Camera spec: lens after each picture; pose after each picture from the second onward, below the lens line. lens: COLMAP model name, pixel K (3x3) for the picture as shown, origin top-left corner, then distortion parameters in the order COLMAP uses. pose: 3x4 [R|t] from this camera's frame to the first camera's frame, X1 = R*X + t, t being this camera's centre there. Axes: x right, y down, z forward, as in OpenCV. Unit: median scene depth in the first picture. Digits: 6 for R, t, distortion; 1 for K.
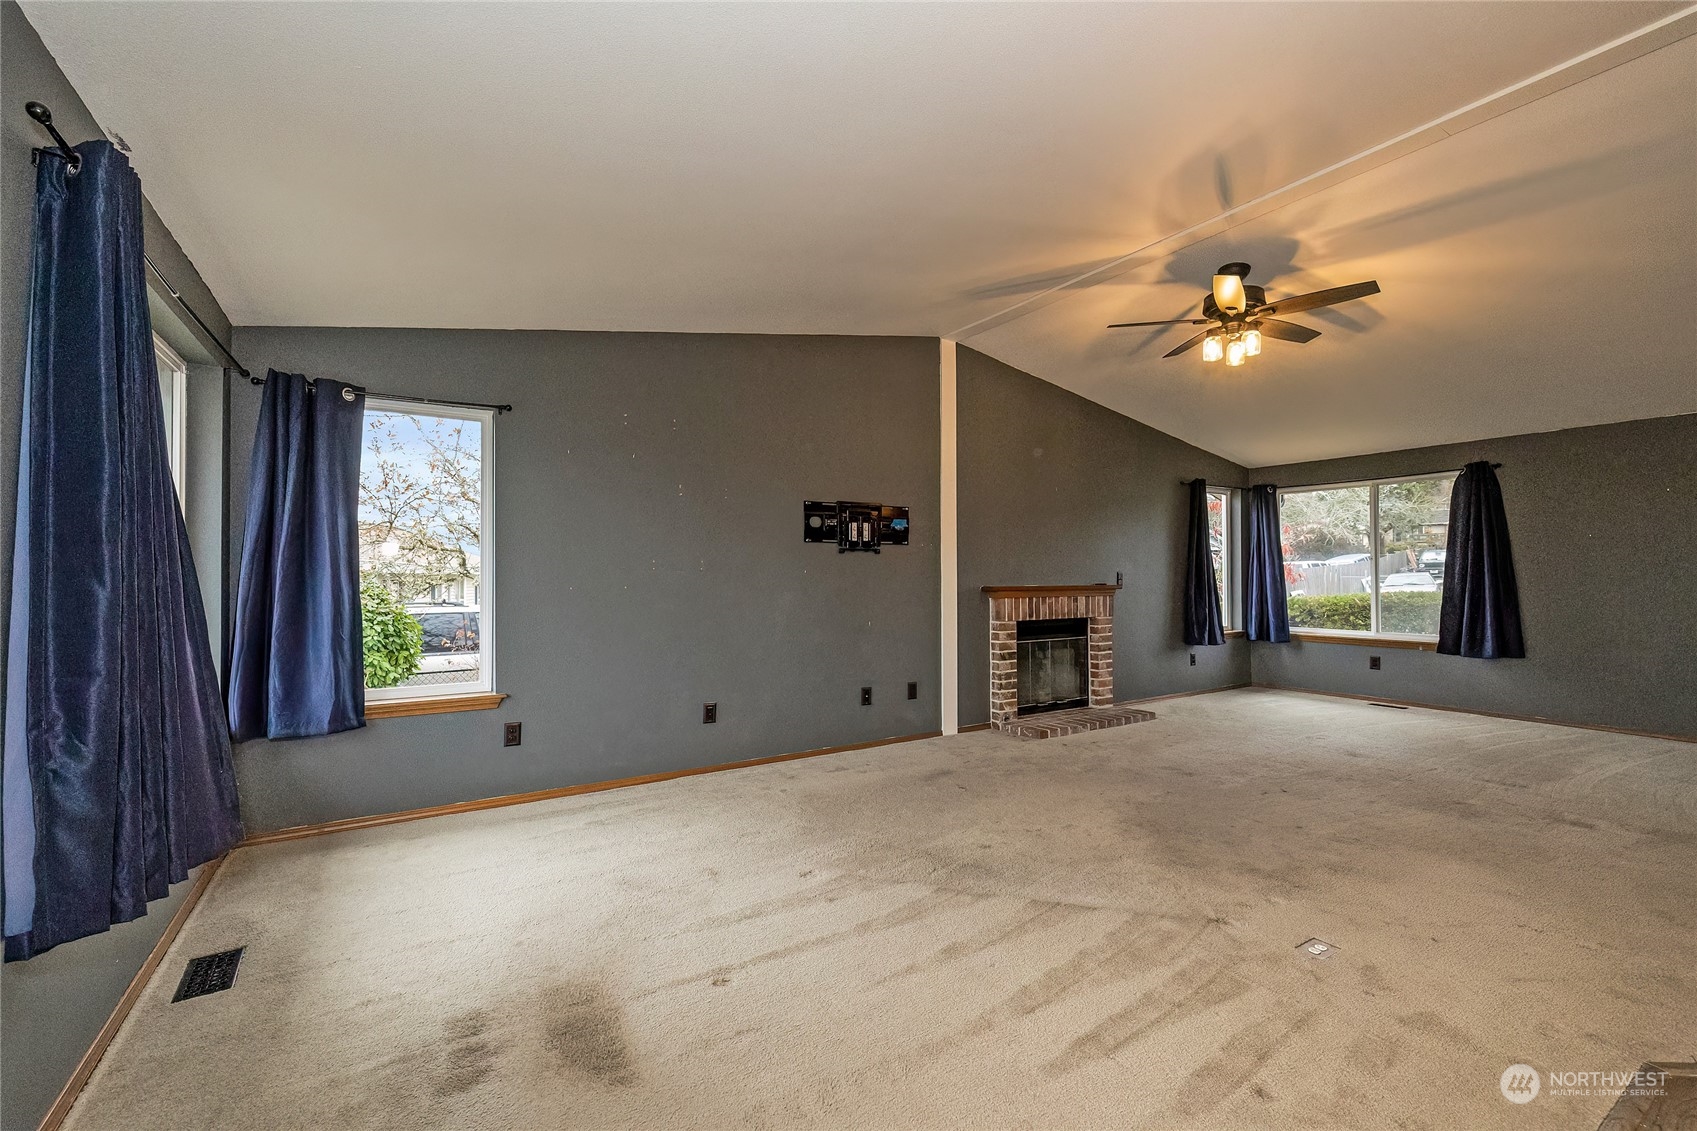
lens RADIAL K [[719.1, 0, 848.5], [0, 719.1, 565.5], [0, 0, 1]] dist [-0.000559, -0.000251]
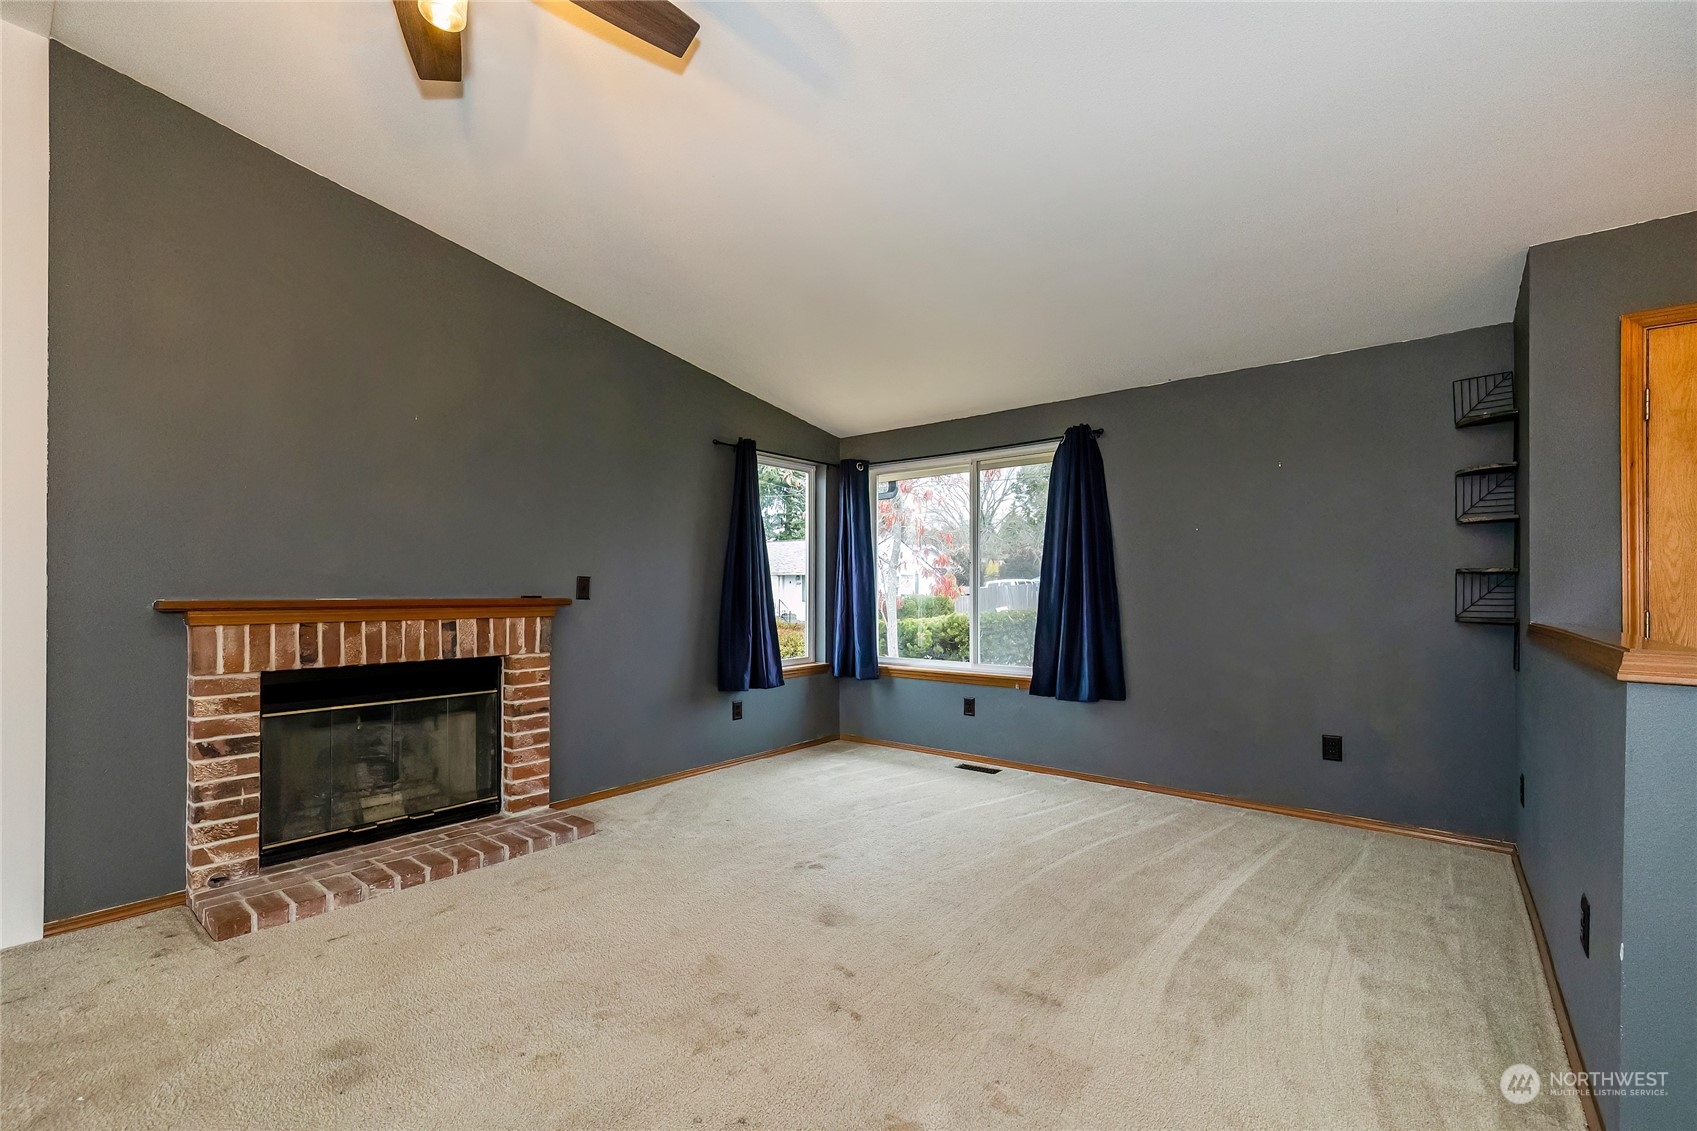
lens RADIAL K [[751.6, 0, 857.8], [0, 751.6, 589.5], [0, 0, 1]] dist [0.000259, -0.000094]
pose [[0.939783, 0.005584, 0.341726, 0.394765], [-0.009143, 0.999919, 0.008806, 0.012574], [-0.341649, -0.011400, 0.939758, 0.352680]]
